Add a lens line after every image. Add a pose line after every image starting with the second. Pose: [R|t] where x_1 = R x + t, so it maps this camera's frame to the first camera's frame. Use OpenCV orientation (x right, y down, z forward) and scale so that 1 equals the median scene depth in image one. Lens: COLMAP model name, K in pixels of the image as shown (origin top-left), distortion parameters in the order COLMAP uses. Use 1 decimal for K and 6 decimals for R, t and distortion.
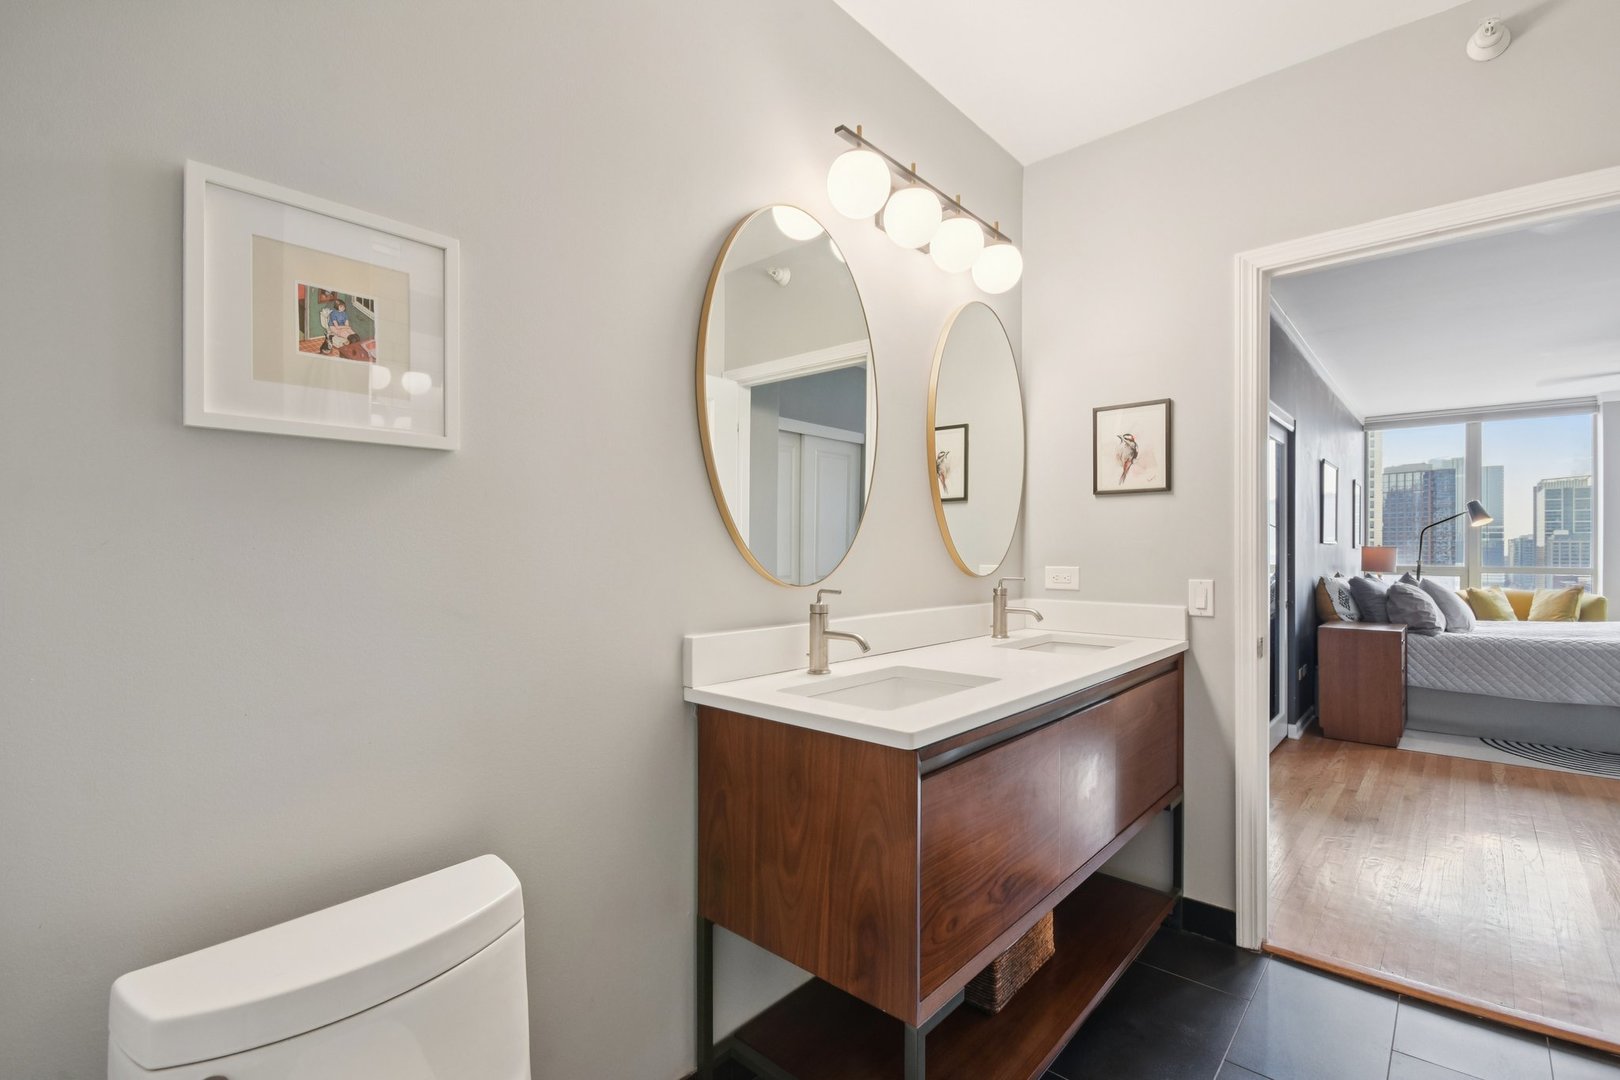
lens RADIAL K [[728.8, 0, 819.8], [0, 728.8, 541.2], [0, 0, 1]] dist [0.004838, -0.005510]
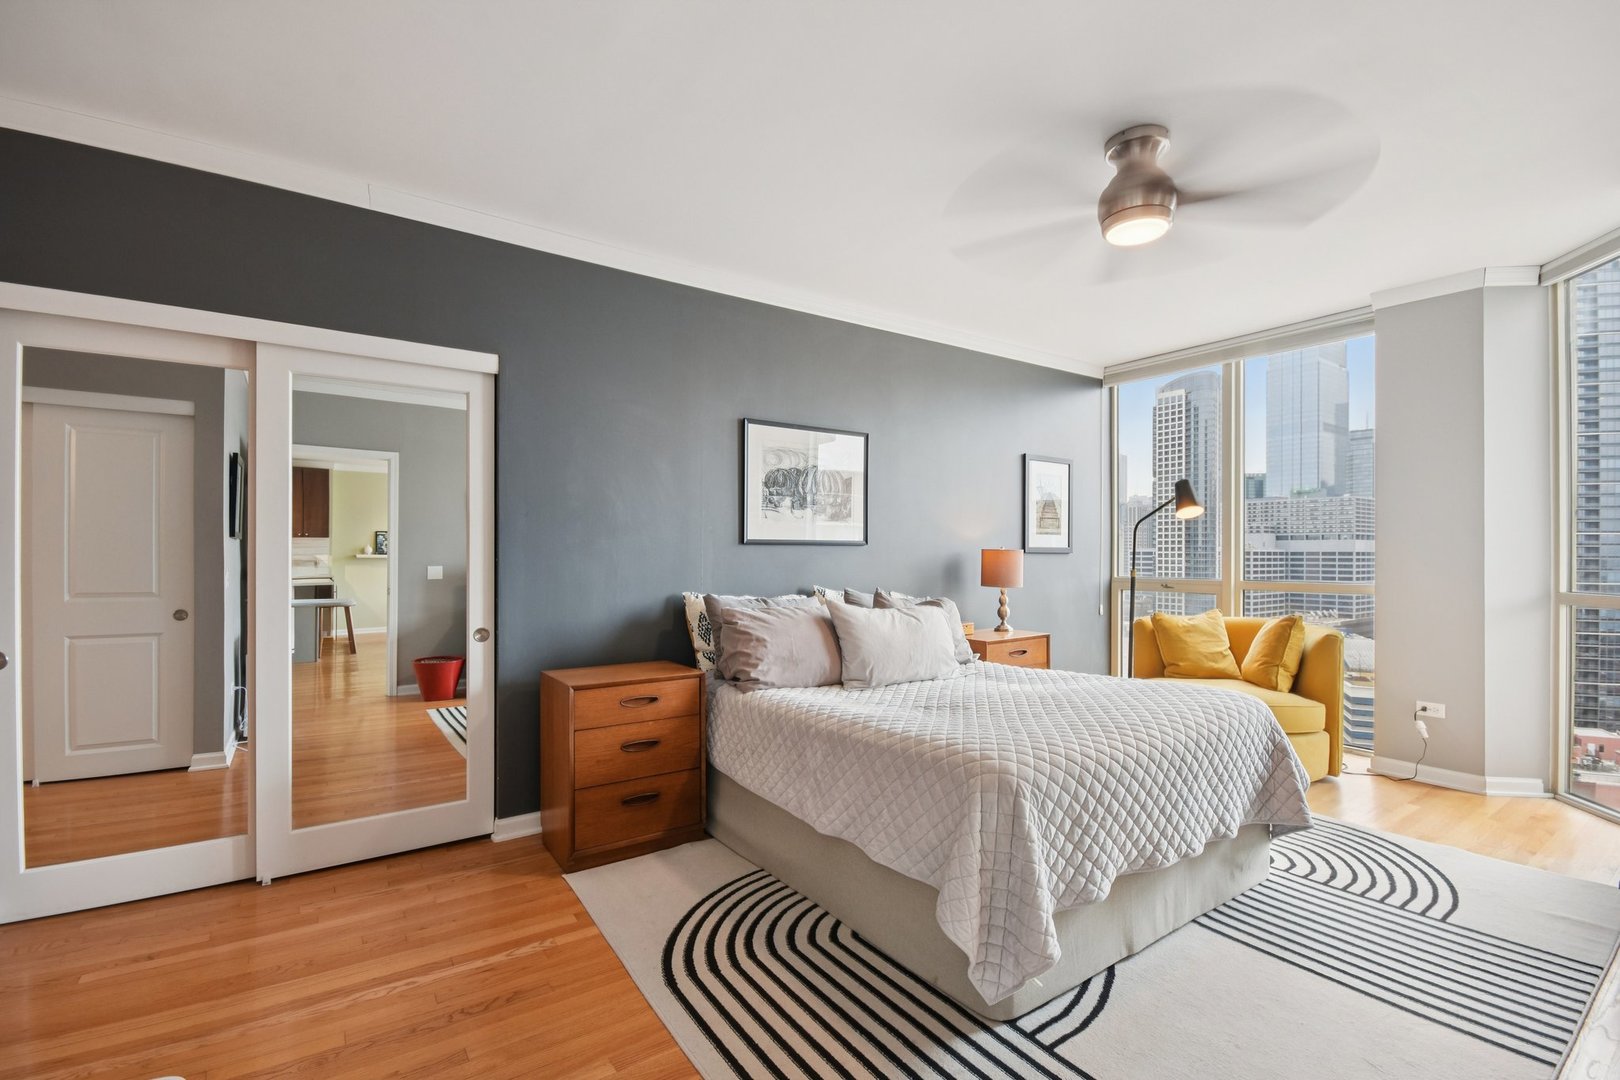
lens RADIAL K [[728.8, 0, 827.6], [0, 728.8, 550.5], [0, 0, 1]] dist [0.004838, -0.005510]
pose [[0.971227, 0.002348, -0.238144, 0.821500], [0.000011, 0.999951, 0.009904, 0.002552], [0.238156, -0.009621, 0.971179, 0.327368]]
